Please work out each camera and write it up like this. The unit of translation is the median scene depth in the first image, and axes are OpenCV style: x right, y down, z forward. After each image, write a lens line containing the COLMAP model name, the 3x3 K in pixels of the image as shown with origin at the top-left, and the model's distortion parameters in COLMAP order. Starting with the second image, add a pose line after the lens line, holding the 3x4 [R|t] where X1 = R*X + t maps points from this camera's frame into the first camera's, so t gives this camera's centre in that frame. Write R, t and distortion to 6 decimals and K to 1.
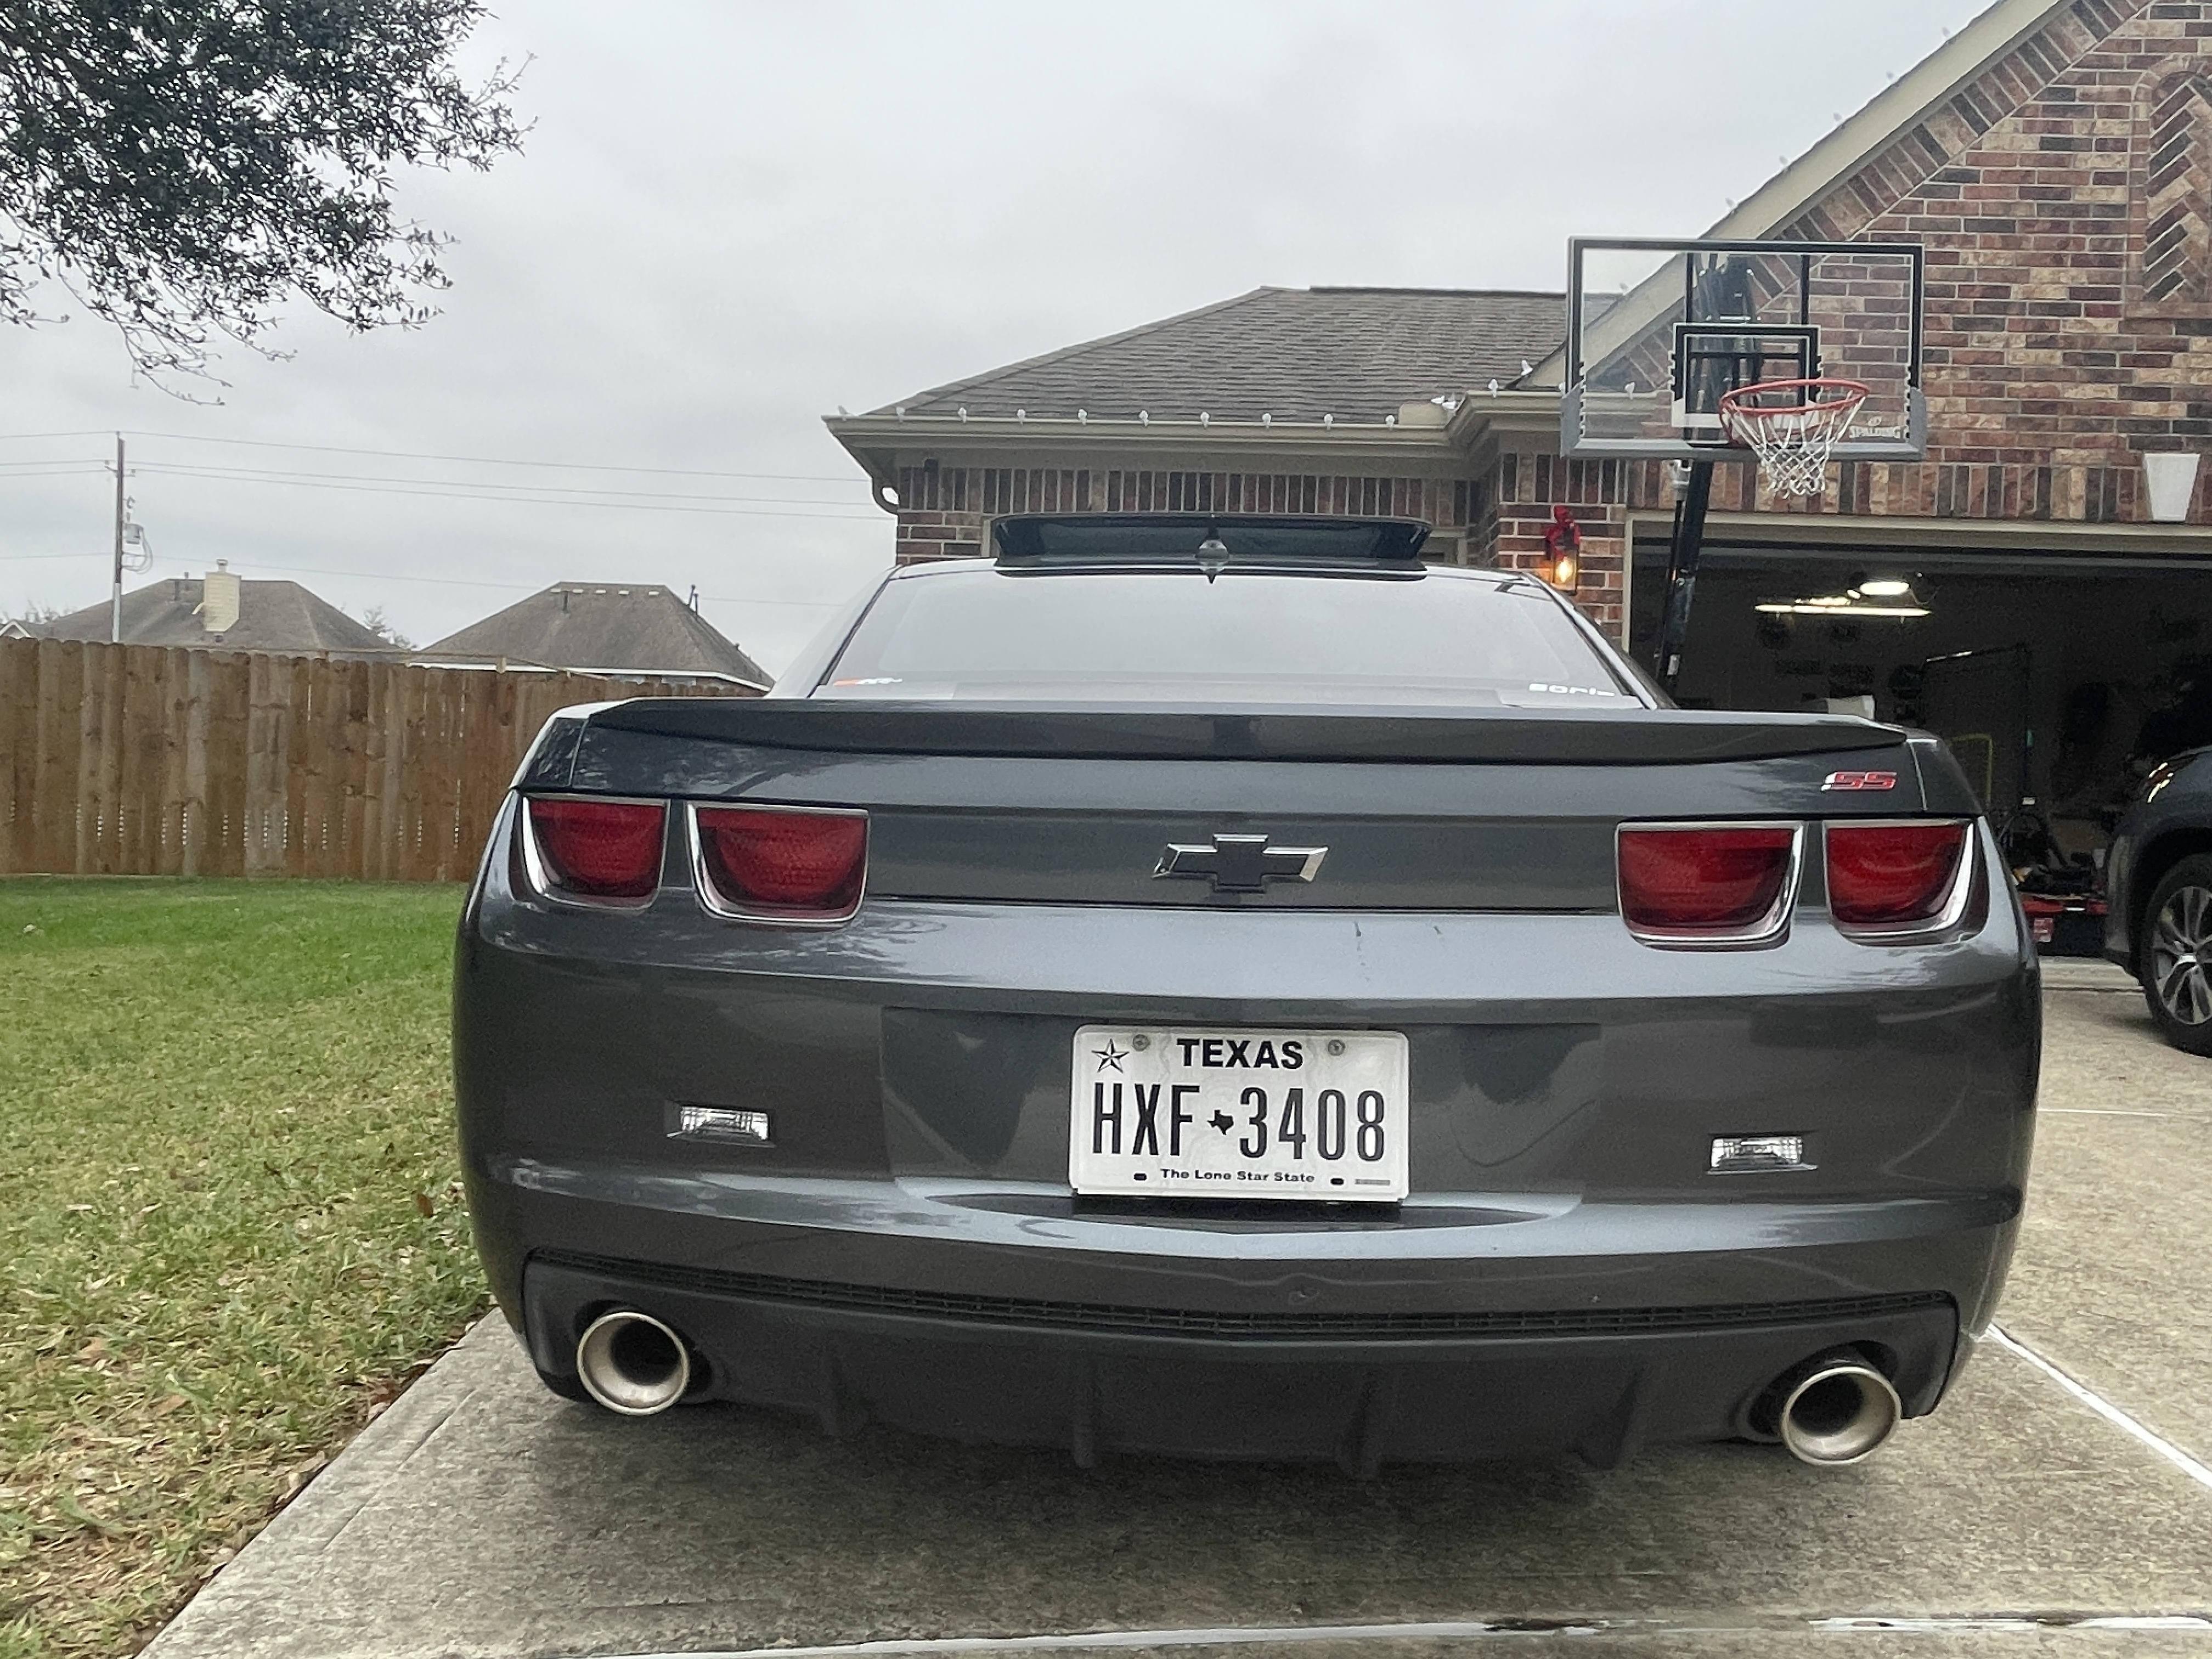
lens RADIAL K [[1670.2, 0, 1107.3], [0, 1670.2, 840.5], [0, 0, 1]] dist [0.002776, -0.010958]
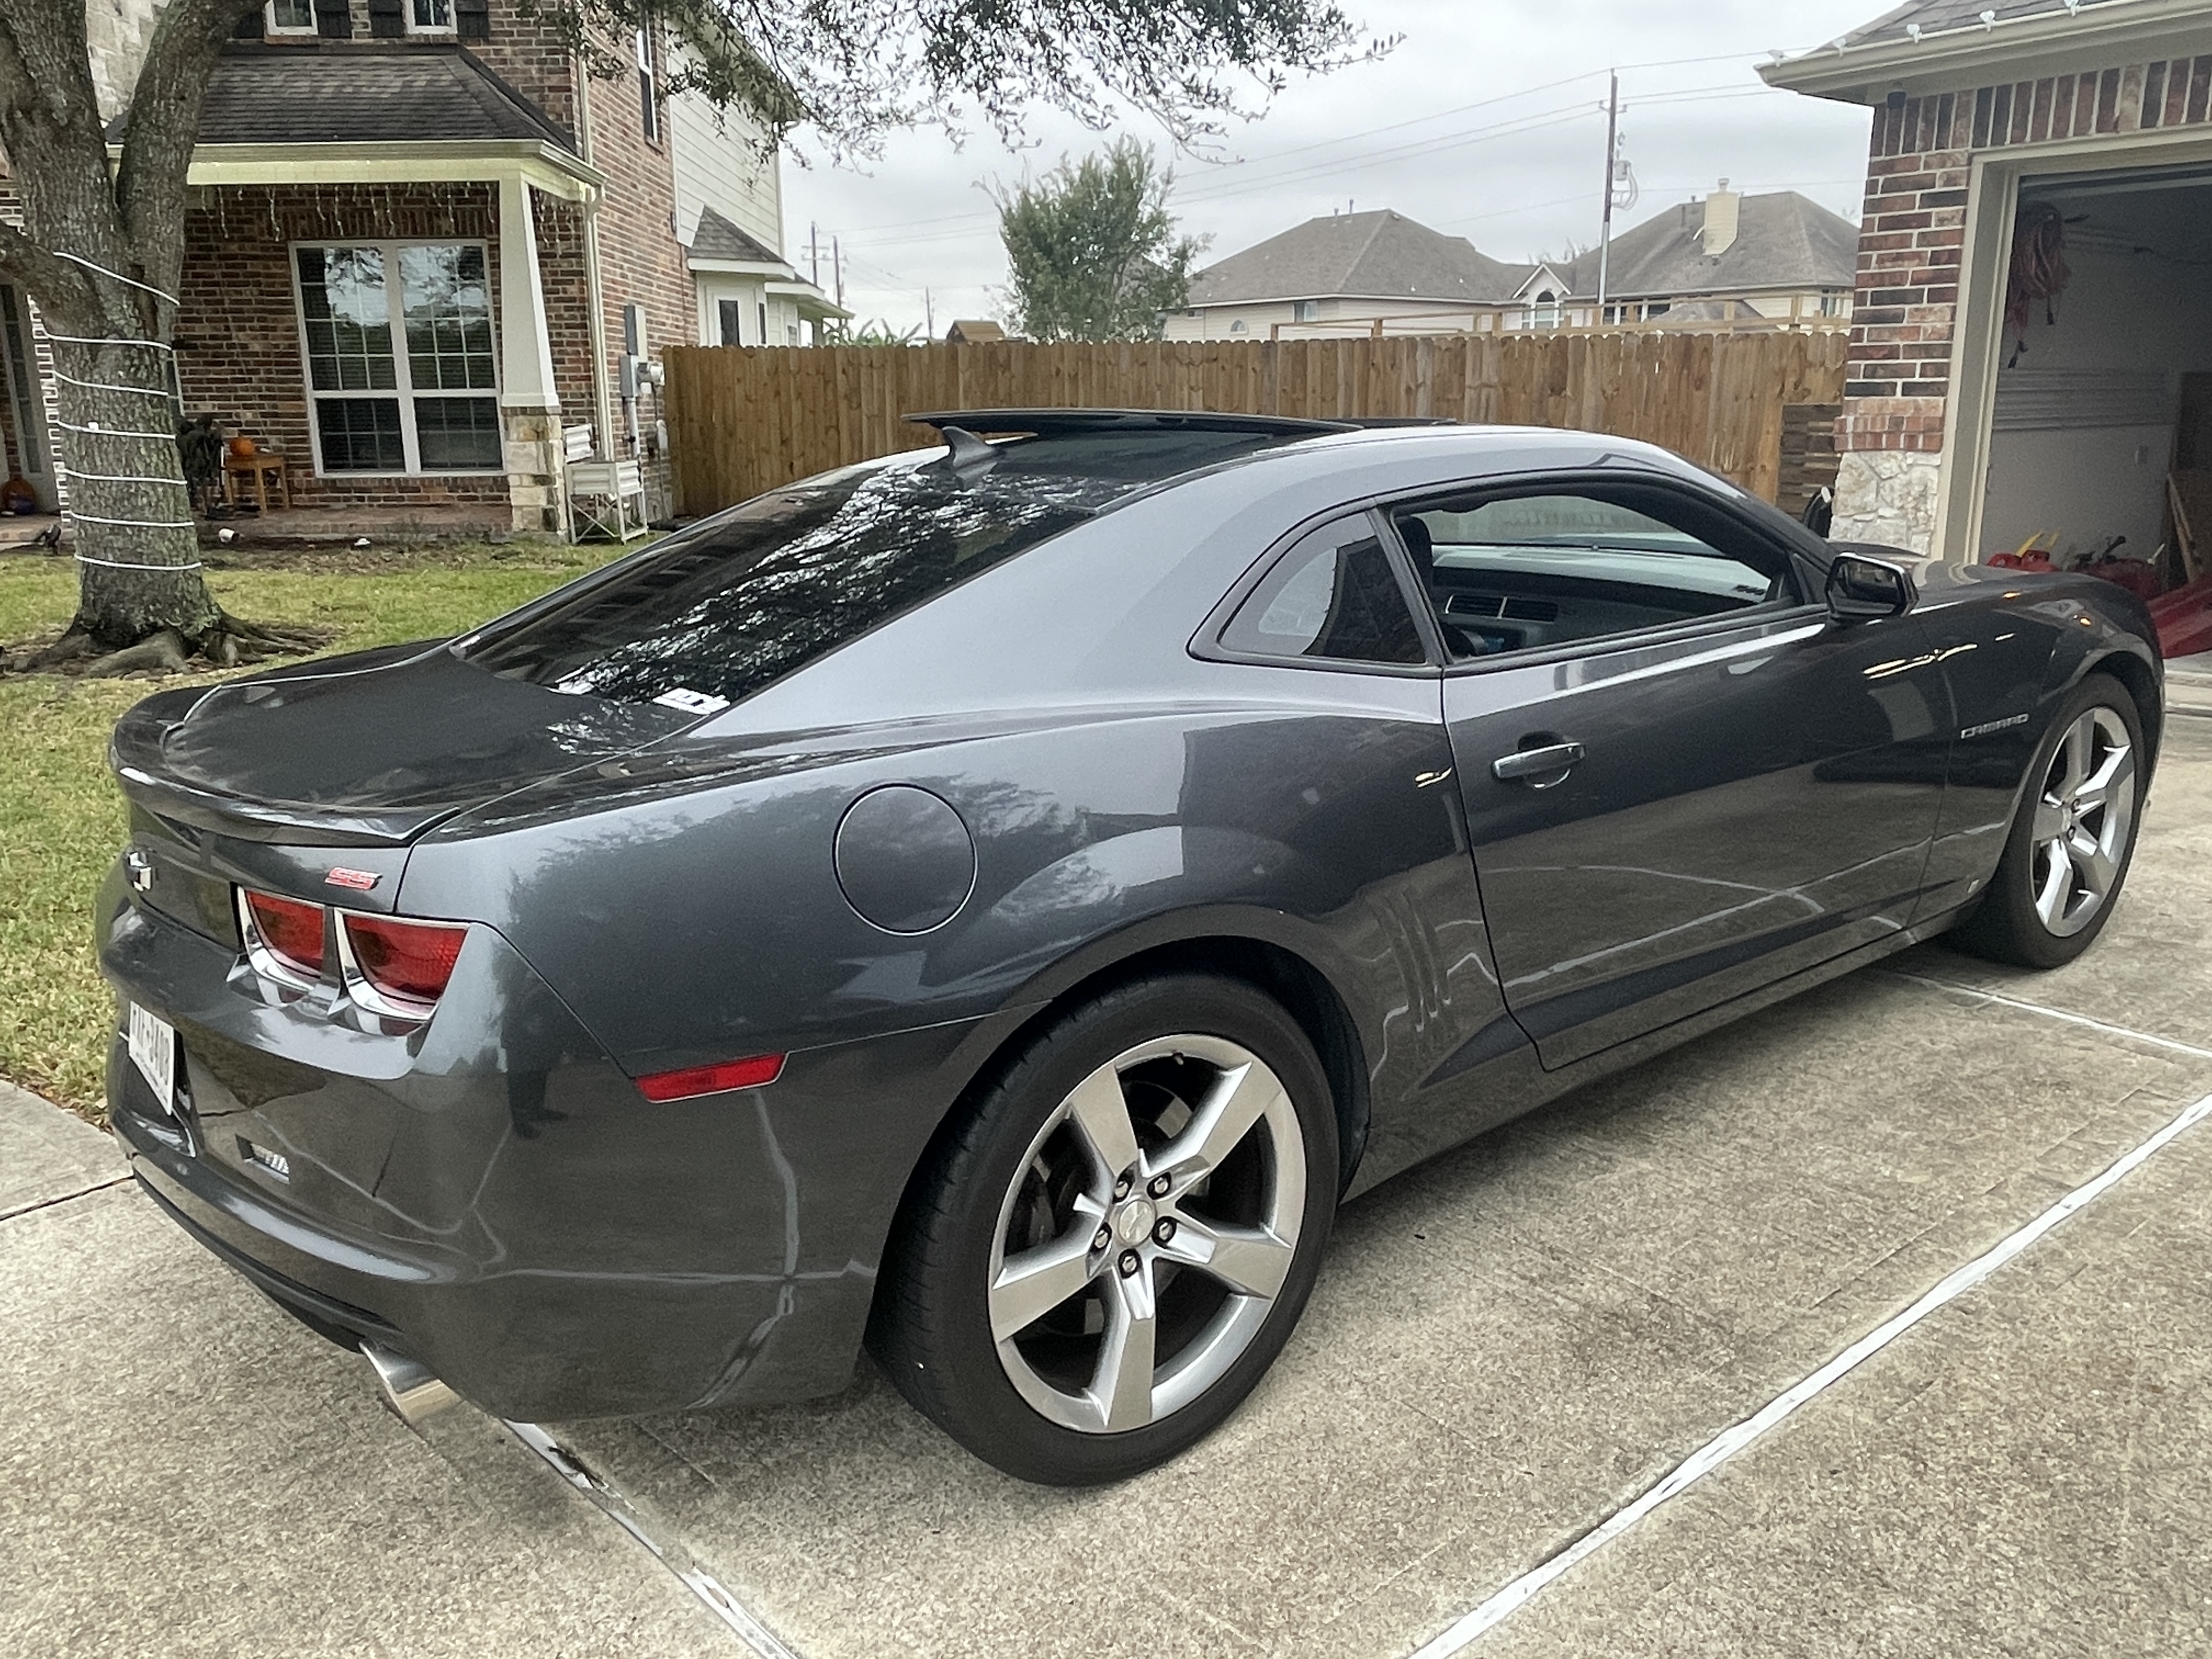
lens RADIAL K [[1670.2, 0, 1107.3], [0, 1670.2, 840.5], [0, 0, 1]] dist [0.002776, -0.010958]
pose [[0.648819, 0.157274, -0.744512, 0.332068], [0.017423, 0.975081, 0.221164, -0.061863], [0.760743, -0.156467, 0.629911, 0.141500]]
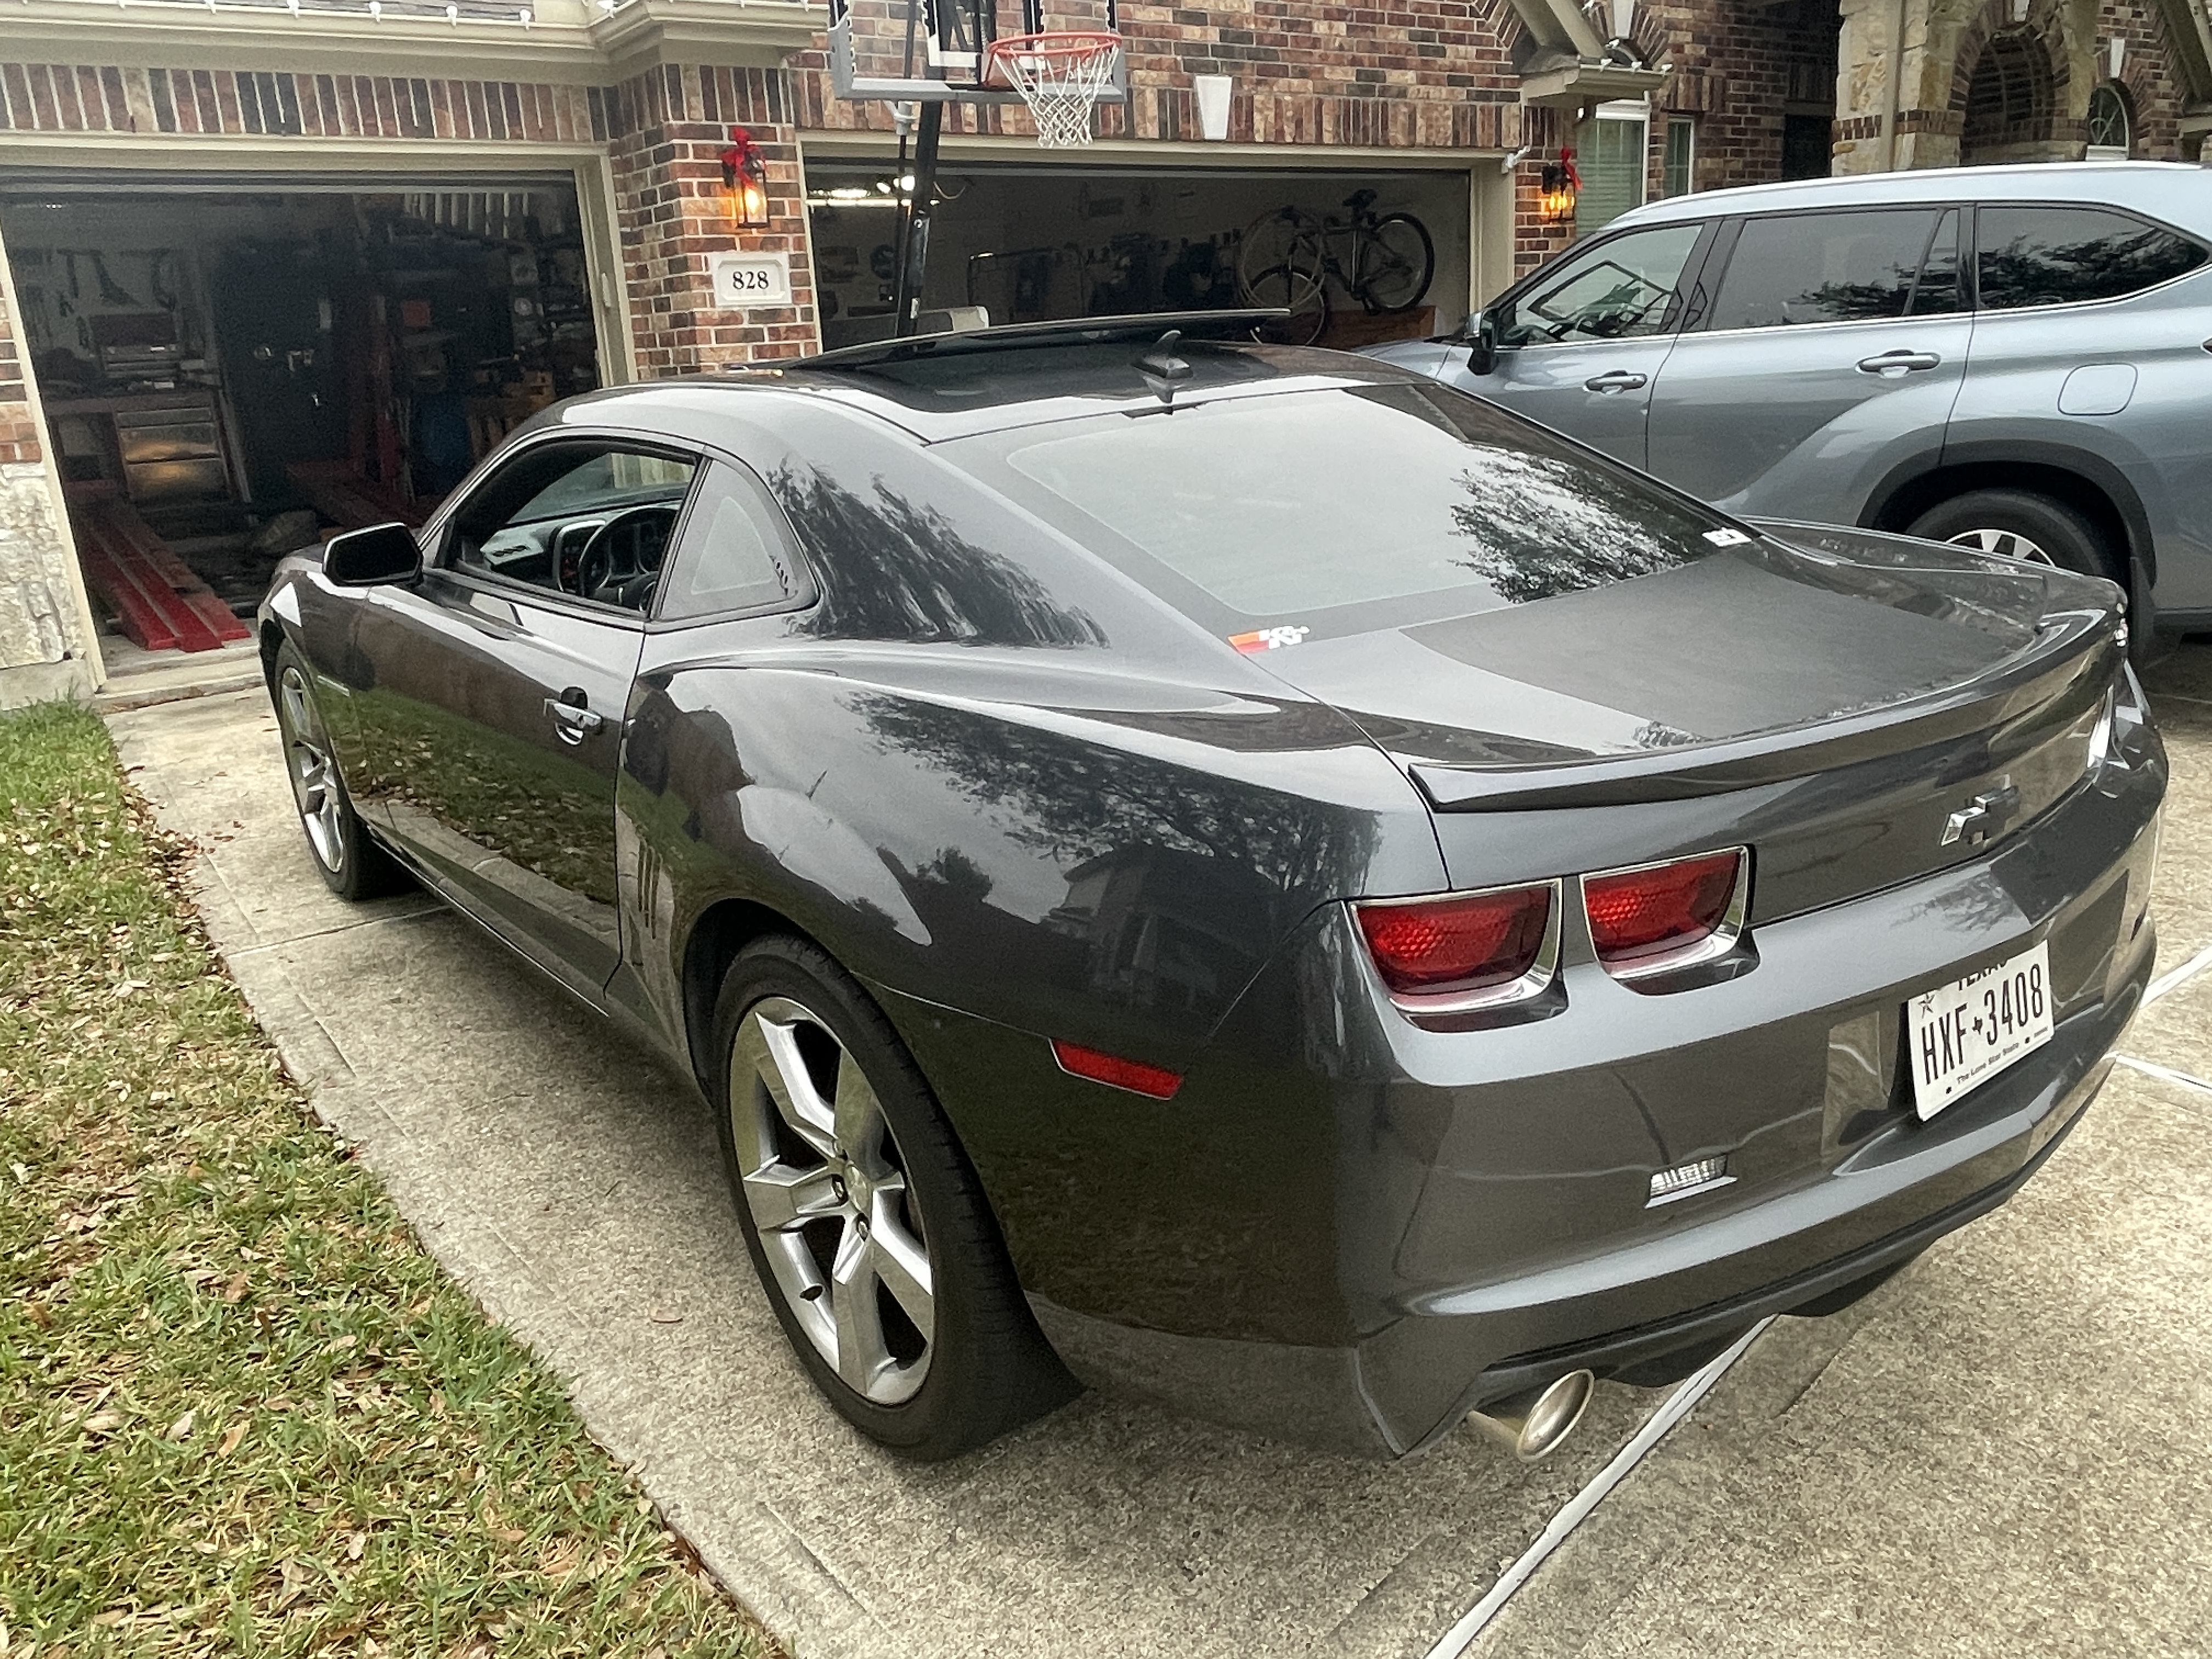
lens RADIAL K [[1655.1, 0, 1119.8], [0, 1655.1, 831.3], [0, 0, 1]] dist [-0.010374, 0.003409]
pose [[0.766585, -0.253254, 0.590093, -0.207736], [0.092319, 0.952863, 0.289015, -0.071056], [-0.635472, -0.167078, 0.753831, 0.099102]]
